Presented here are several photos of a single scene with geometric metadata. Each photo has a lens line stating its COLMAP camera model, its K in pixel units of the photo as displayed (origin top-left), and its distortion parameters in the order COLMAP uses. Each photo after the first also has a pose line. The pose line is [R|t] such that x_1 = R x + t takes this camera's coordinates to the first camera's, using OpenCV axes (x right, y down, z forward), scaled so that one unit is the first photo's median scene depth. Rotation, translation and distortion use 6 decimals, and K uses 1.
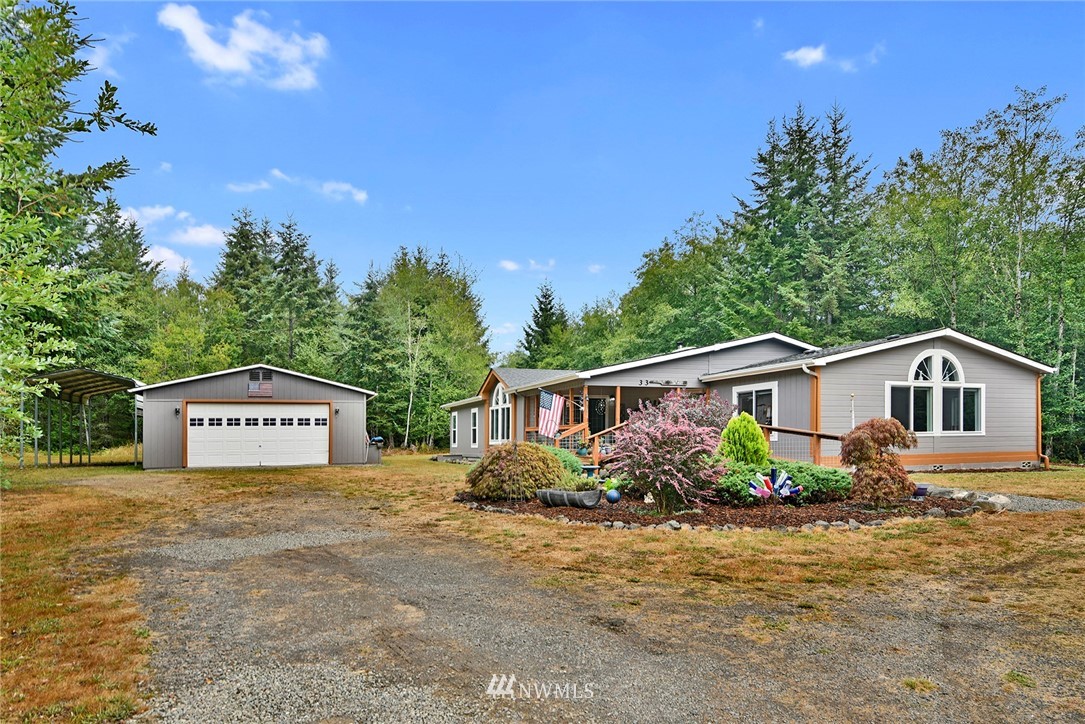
lens RADIAL K [[686.0, 0, 586.2], [0, 686.0, 387.8], [0, 0, 1]] dist [0.023544, 0.002921]
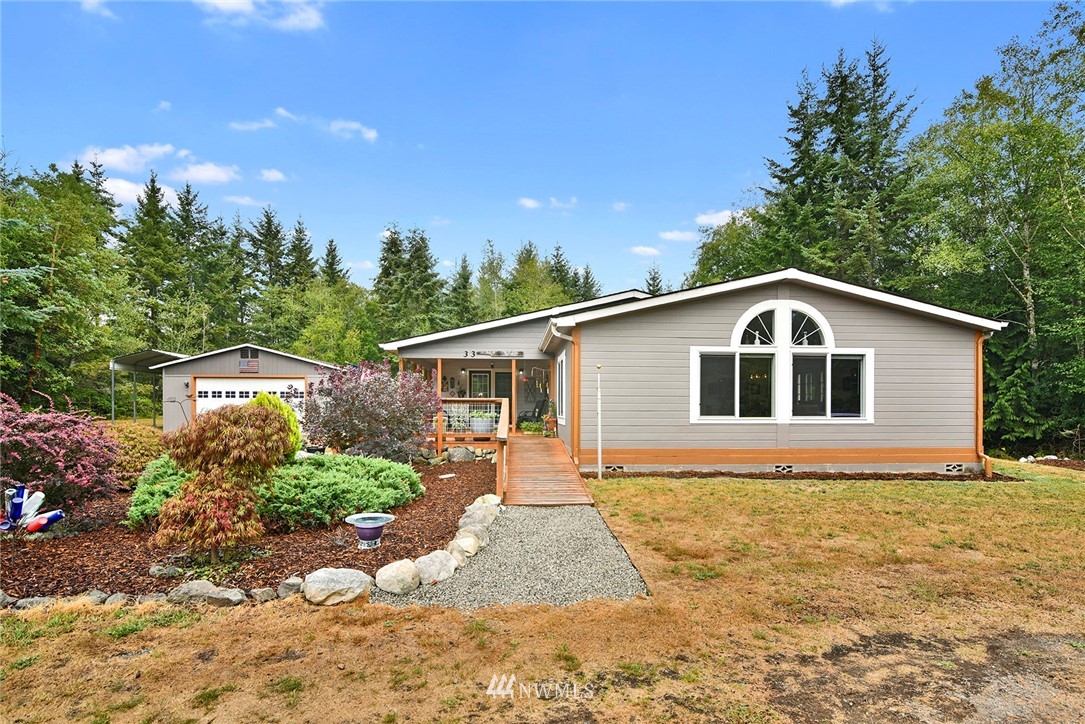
lens RADIAL K [[570.3, 0, 590.7], [0, 570.3, 369.9], [0, 0, 1]] dist [0.002228, 0.002829]
pose [[0.950811, -0.006893, -0.309696, 0.364260], [0.010732, 0.999885, 0.010692, 0.005003], [0.309587, -0.013490, 0.950776, 0.282823]]
